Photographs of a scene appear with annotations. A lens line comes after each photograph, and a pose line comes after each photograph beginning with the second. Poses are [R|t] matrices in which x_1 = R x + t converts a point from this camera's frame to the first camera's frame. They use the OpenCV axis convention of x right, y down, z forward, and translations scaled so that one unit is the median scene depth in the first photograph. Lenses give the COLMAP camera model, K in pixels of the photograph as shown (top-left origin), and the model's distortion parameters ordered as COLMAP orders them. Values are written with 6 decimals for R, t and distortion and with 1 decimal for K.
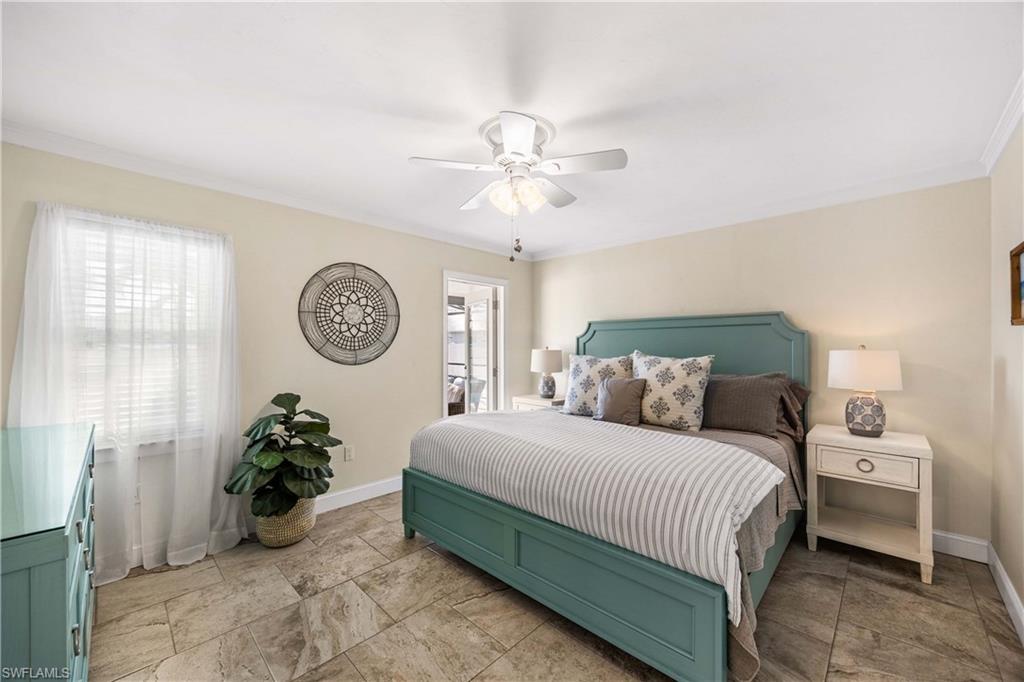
lens RADIAL K [[389.7, 0, 510.8], [0, 389.7, 342.0], [0, 0, 1]] dist [-0.004498, 0.000656]
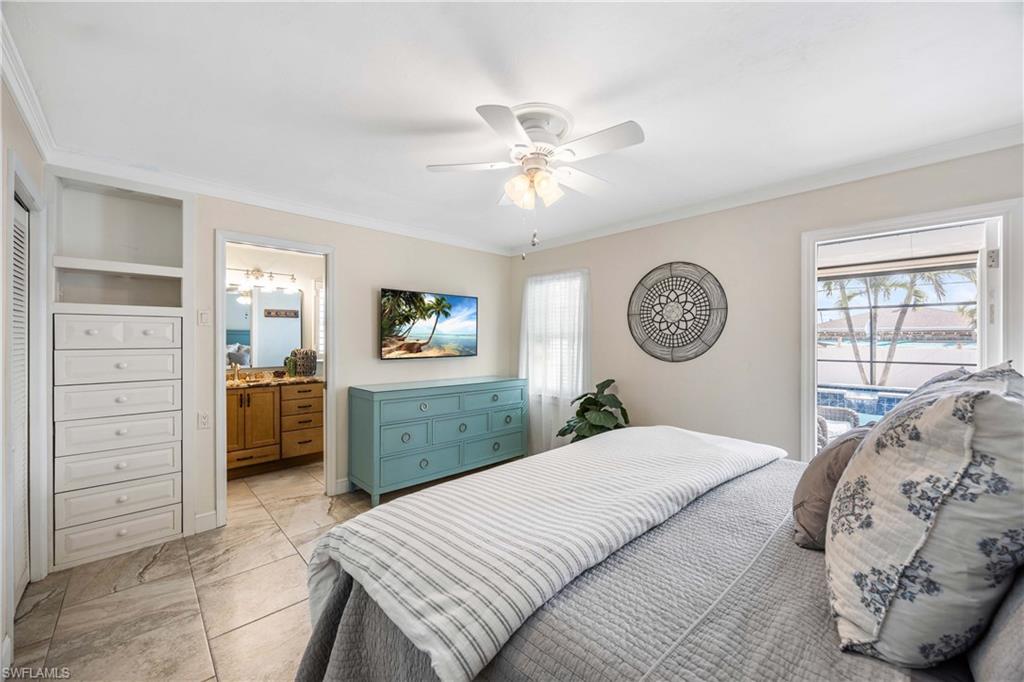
lens RADIAL K [[389.7, 0, 509.8], [0, 389.7, 340.0], [0, 0, 1]] dist [-0.004498, 0.000656]
pose [[-0.026515, -0.000276, -0.999648, 0.628389], [0.007836, 0.999969, -0.000484, -0.001362], [0.999618, -0.007846, -0.026512, 0.598534]]
